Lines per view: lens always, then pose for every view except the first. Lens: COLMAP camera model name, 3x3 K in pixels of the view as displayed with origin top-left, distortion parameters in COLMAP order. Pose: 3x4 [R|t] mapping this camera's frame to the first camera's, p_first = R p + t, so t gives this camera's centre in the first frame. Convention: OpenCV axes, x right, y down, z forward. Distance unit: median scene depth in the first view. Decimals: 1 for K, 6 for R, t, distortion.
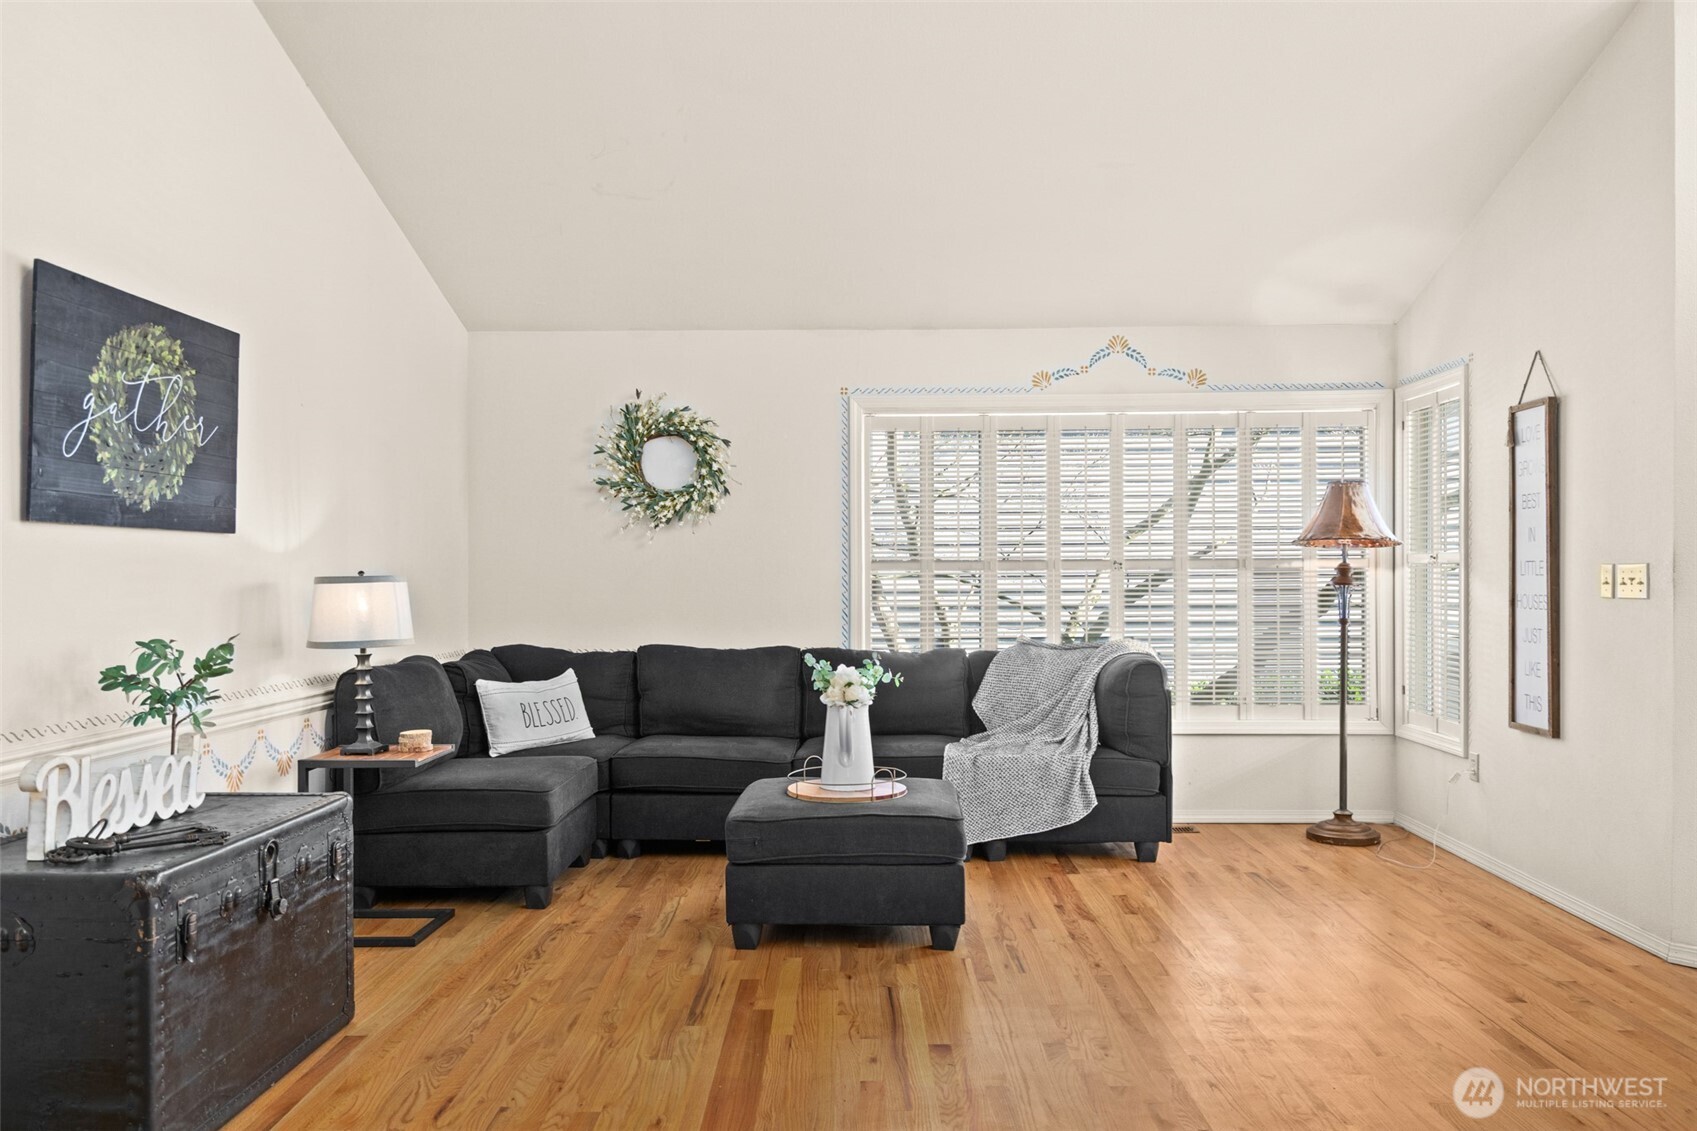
lens RADIAL K [[1254.7, 0, 852.5], [0, 1254.7, 576.5], [0, 0, 1]] dist [0.005658, 0.003052]
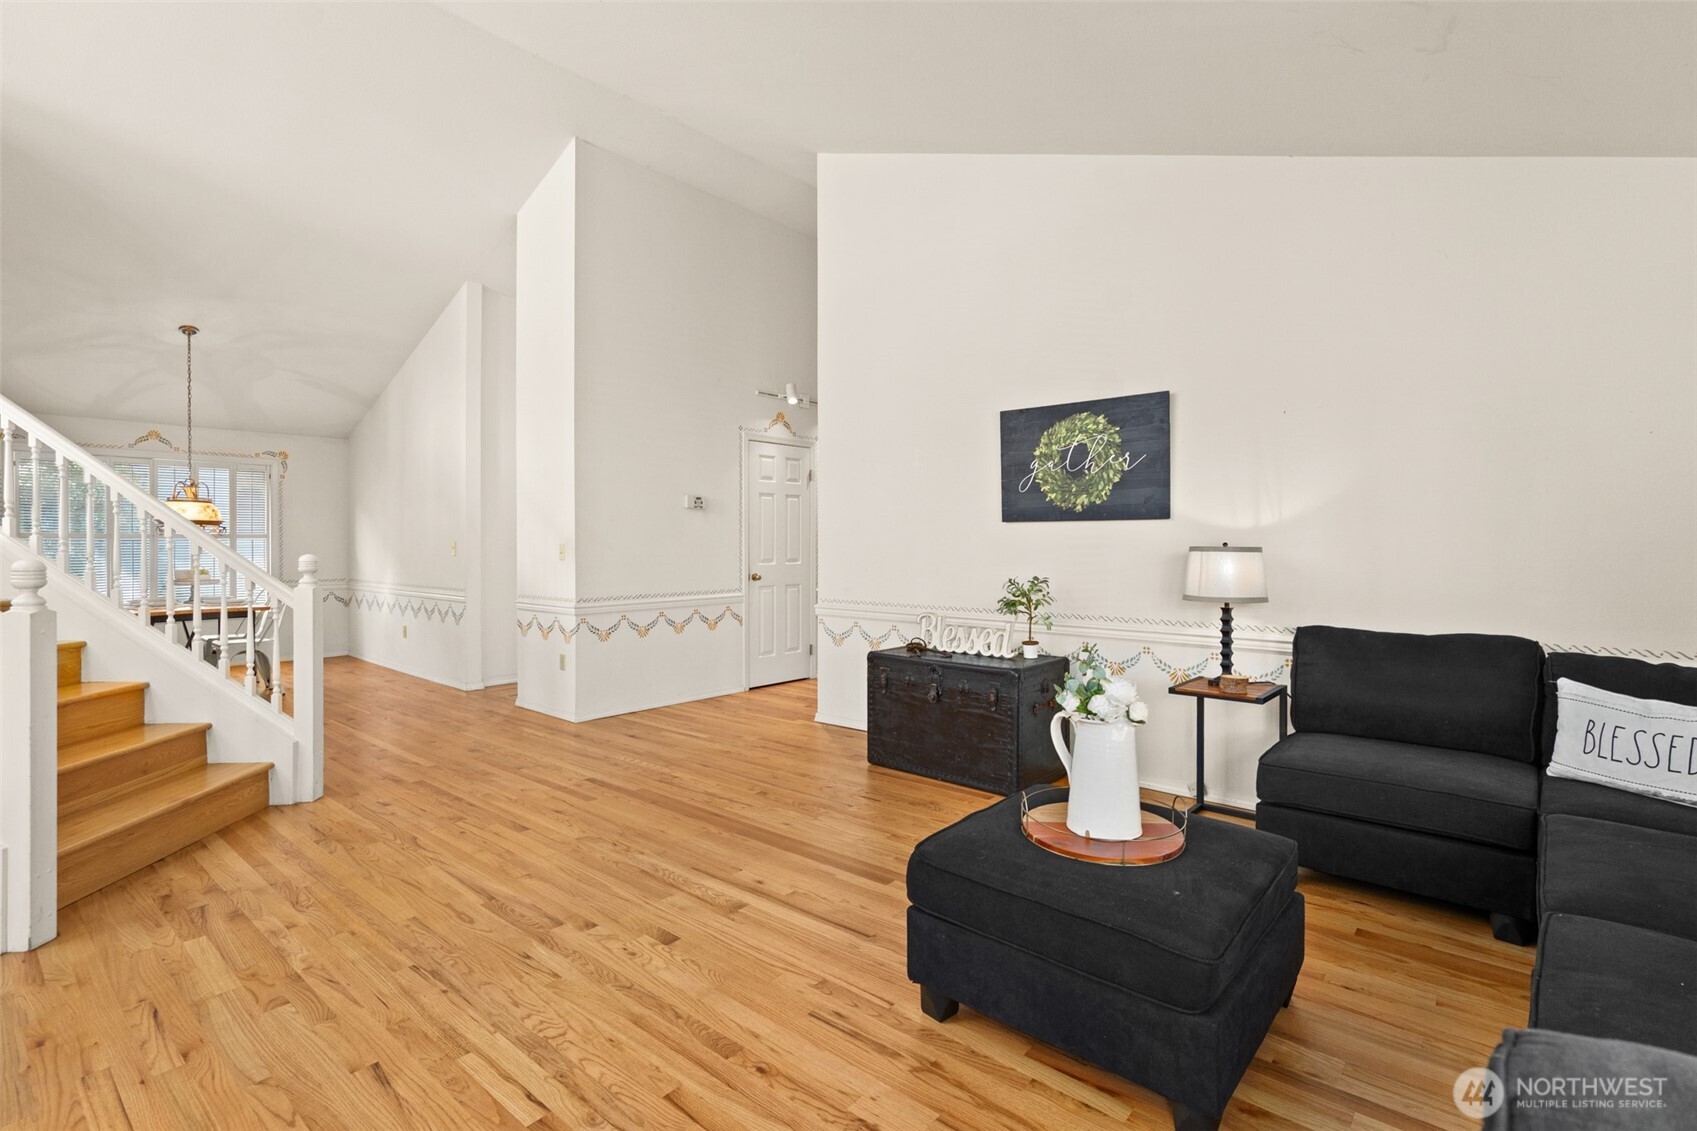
lens RADIAL K [[779.0, 0, 848.2], [0, 779.0, 550.0], [0, 0, 1]] dist [-0.008273, 0.003757]
pose [[-0.642648, 0.010392, -0.766091, 0.374815], [0.000644, 0.999915, 0.013023, -0.006049], [0.766161, 0.007876, -0.642600, 0.973098]]
